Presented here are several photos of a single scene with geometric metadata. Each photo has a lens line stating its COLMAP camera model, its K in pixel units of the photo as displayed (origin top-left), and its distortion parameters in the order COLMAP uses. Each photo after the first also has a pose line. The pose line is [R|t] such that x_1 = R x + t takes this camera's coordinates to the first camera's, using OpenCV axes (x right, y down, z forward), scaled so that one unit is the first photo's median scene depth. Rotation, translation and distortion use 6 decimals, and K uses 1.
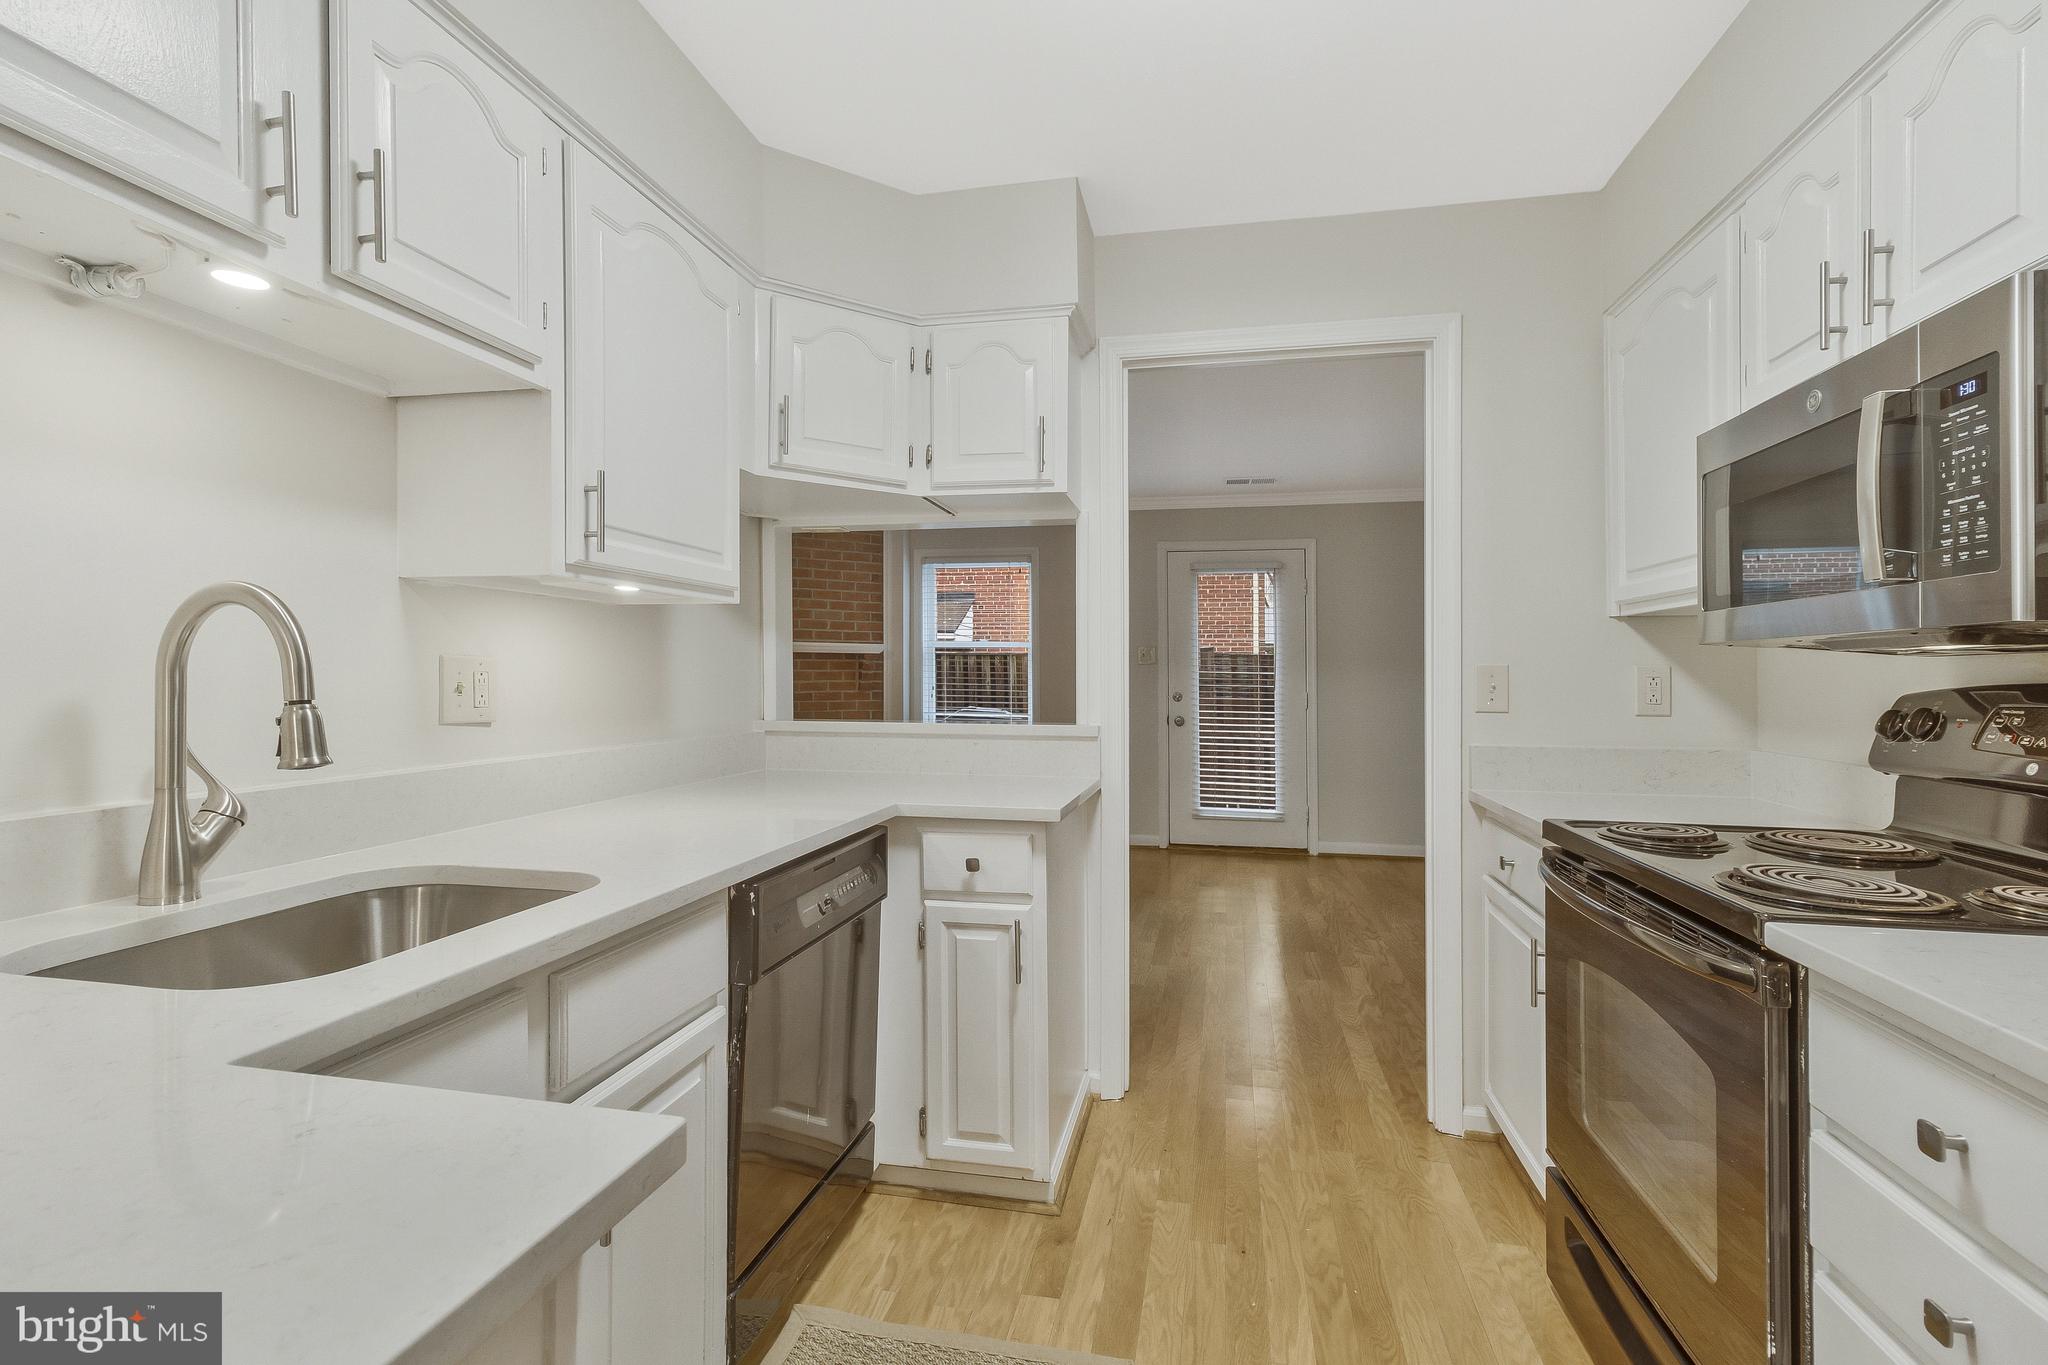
lens RADIAL K [[966.4, 0, 1024.0], [0, 966.4, 682.5], [0, 0, 1]] dist [-0.002498, -0.000581]
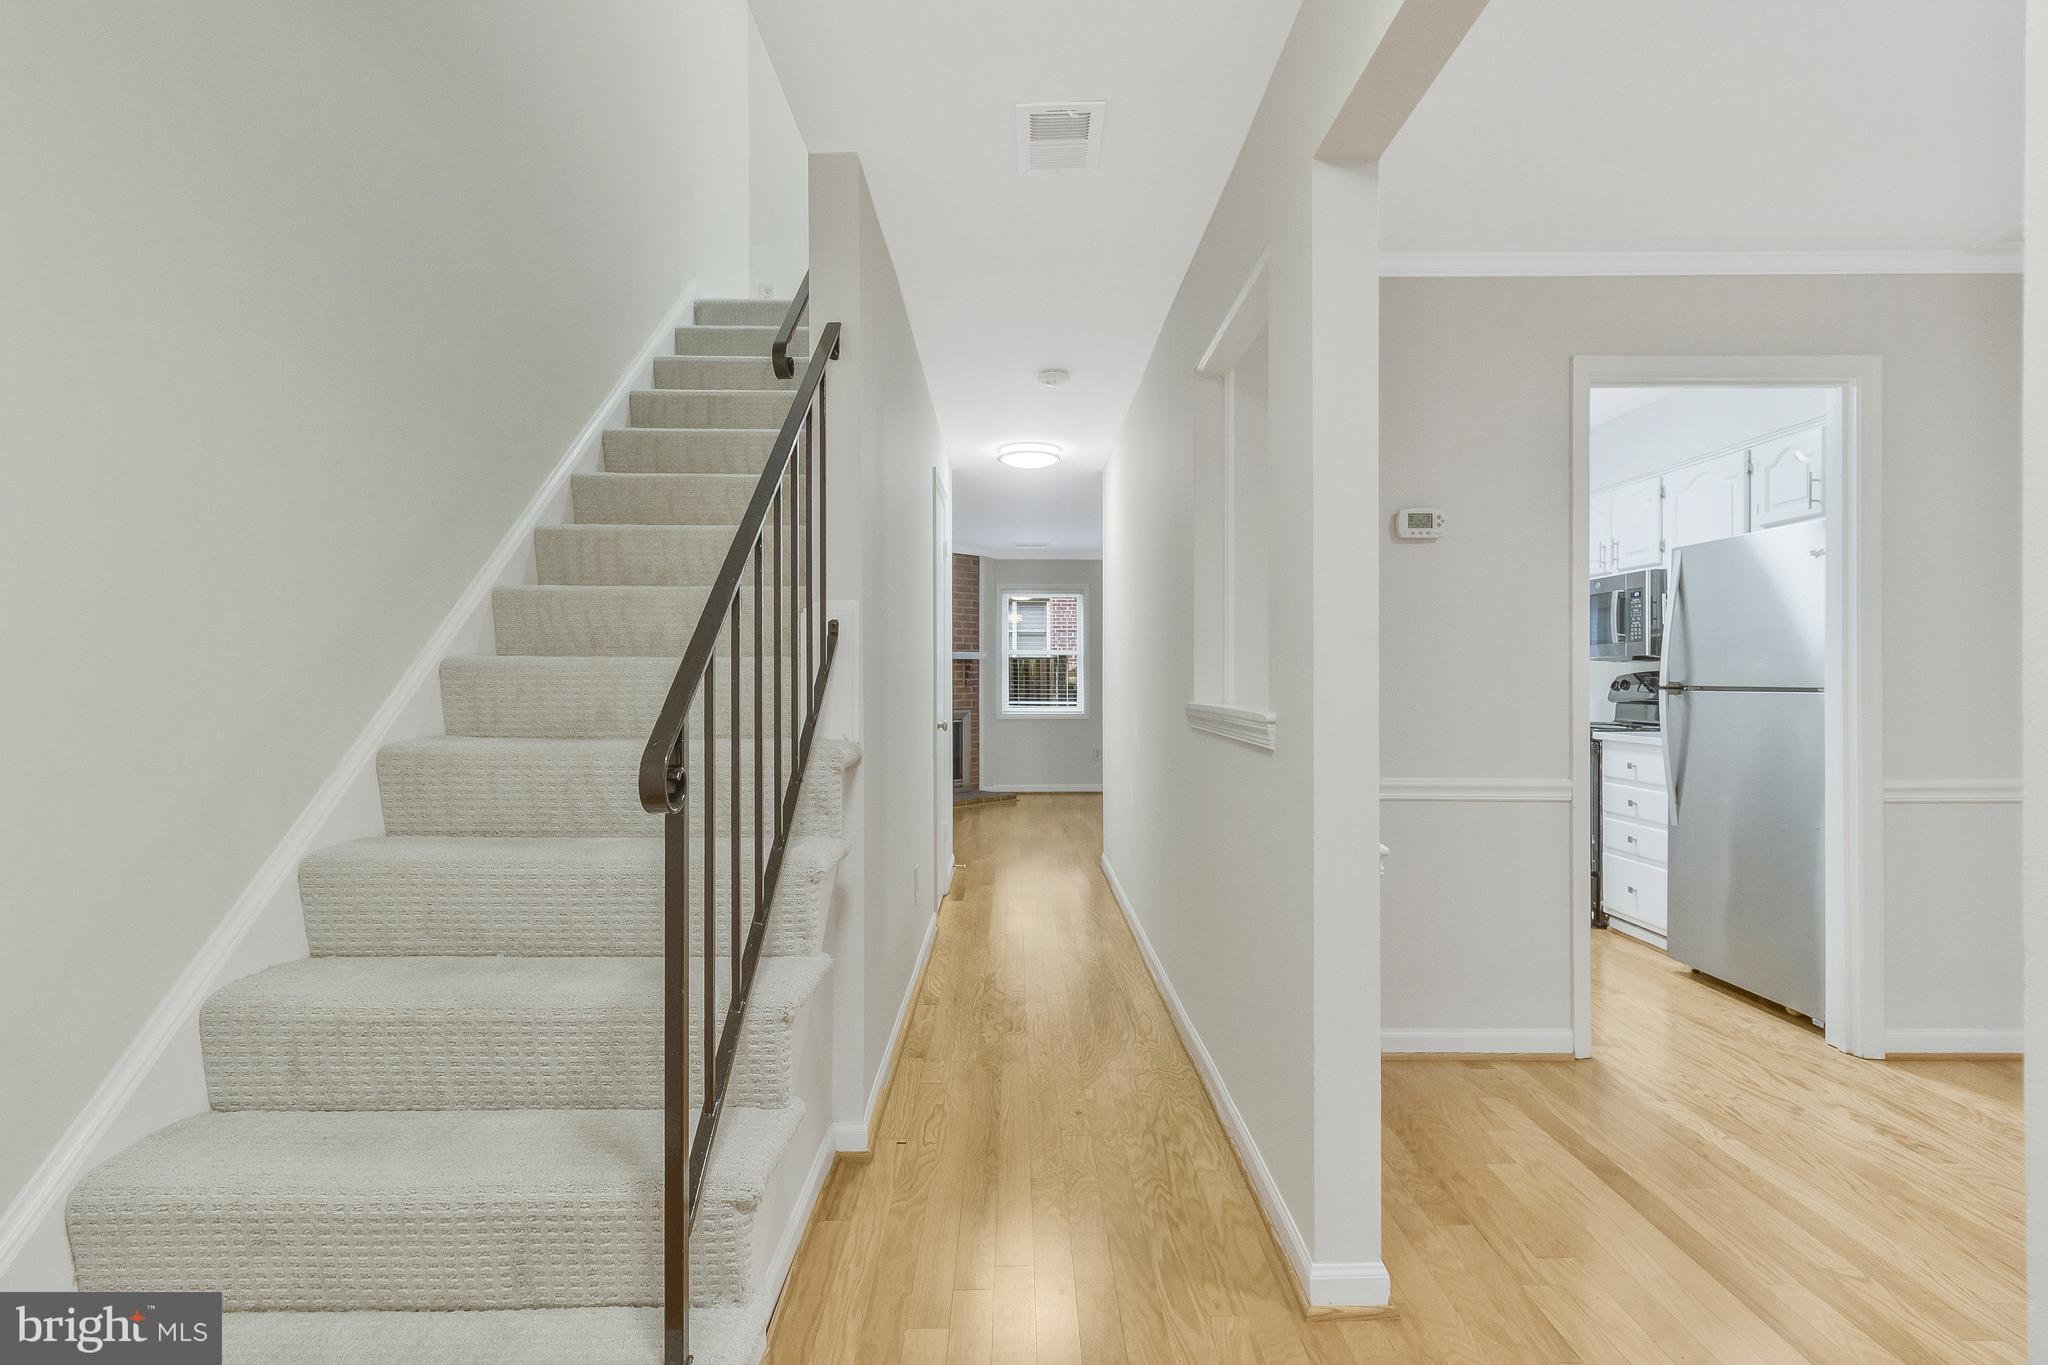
lens RADIAL K [[966.4, 0, 1024.0], [0, 966.4, 682.5], [0, 0, 1]] dist [-0.002498, -0.000581]
pose [[0.977134, -0.009145, 0.212426, -1.437556], [0.009095, 0.999958, 0.001214, 0.013933], [-0.212428, 0.000746, 0.977176, -1.445982]]
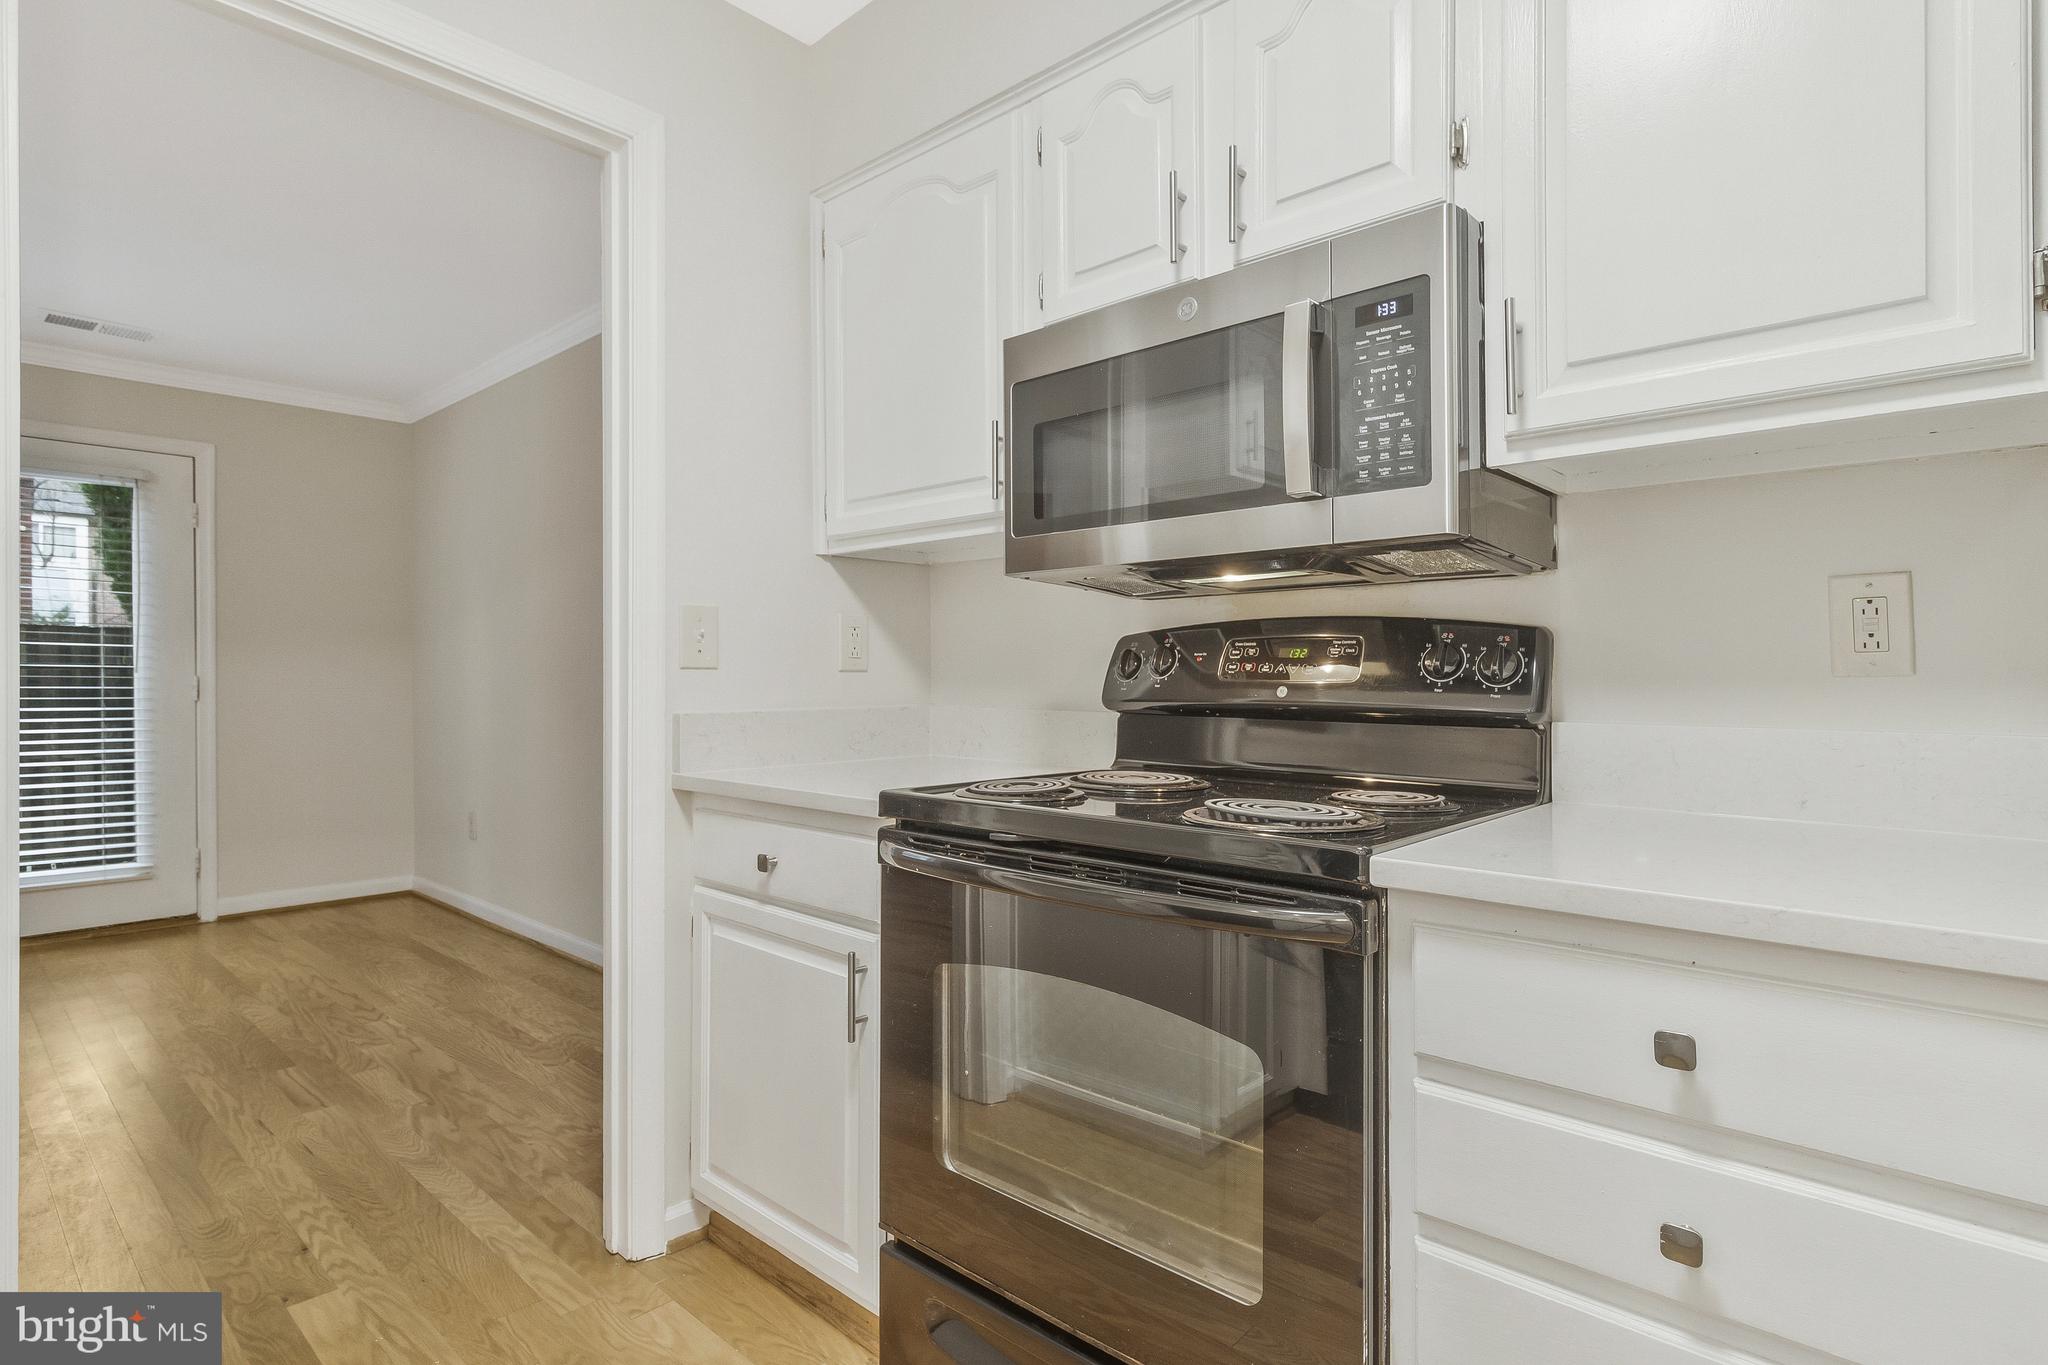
lens RADIAL K [[1048.8, 0, 1025.4], [0, 1048.8, 671.9], [0, 0, 1]] dist [0.009926, 0.000111]
pose [[0.512404, -0.001076, 0.858744, -0.118275], [0.009543, 0.999945, -0.004441, 0.053643], [-0.858692, 0.010471, 0.512386, 0.485185]]
